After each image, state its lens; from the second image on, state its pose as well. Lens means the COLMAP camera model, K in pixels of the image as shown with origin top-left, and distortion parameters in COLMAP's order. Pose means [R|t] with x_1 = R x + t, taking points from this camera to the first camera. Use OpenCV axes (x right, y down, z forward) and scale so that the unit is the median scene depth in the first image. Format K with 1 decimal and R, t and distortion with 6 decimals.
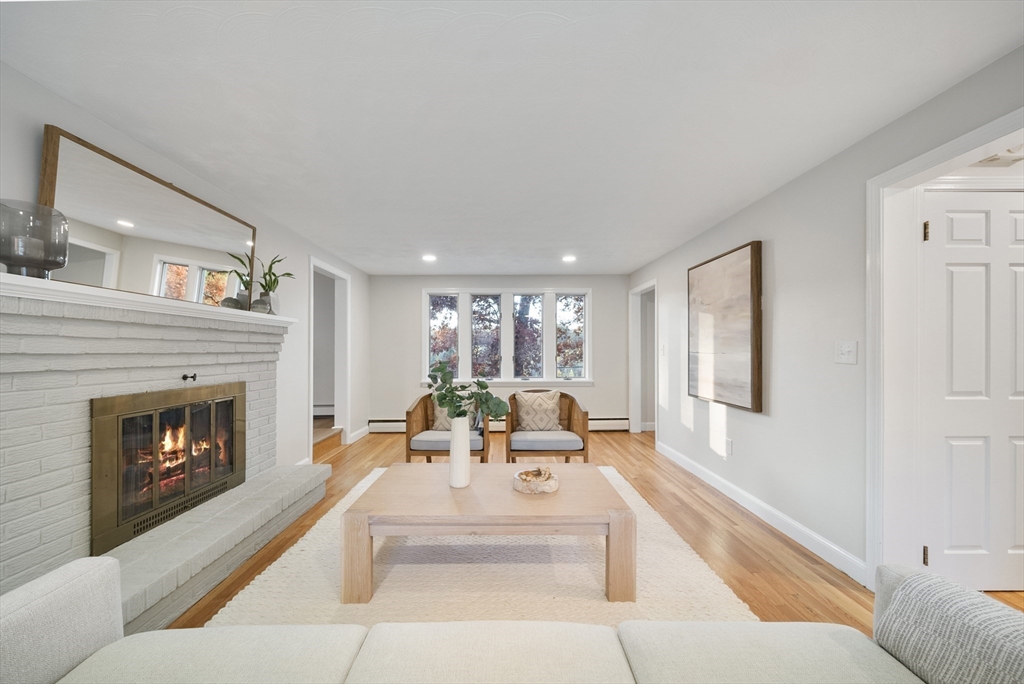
lens RADIAL K [[363.8, 0, 512.6], [0, 363.8, 343.4], [0, 0, 1]] dist [-0.001135, -0.000336]
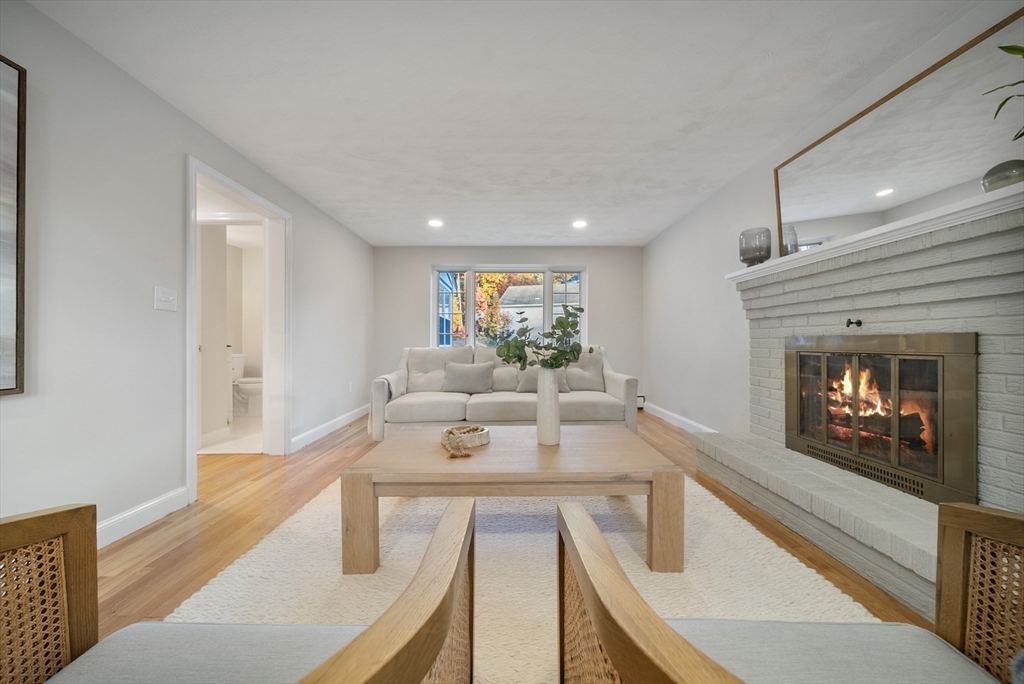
lens RADIAL K [[363.8, 0, 512.6], [0, 363.8, 343.4], [0, 0, 1]] dist [-0.001135, -0.000336]
pose [[-0.999854, -0.002833, 0.016857, -0.056398], [-0.003007, 0.999942, -0.010308, 0.162793], [-0.016827, -0.010357, -0.999805, 1.975384]]
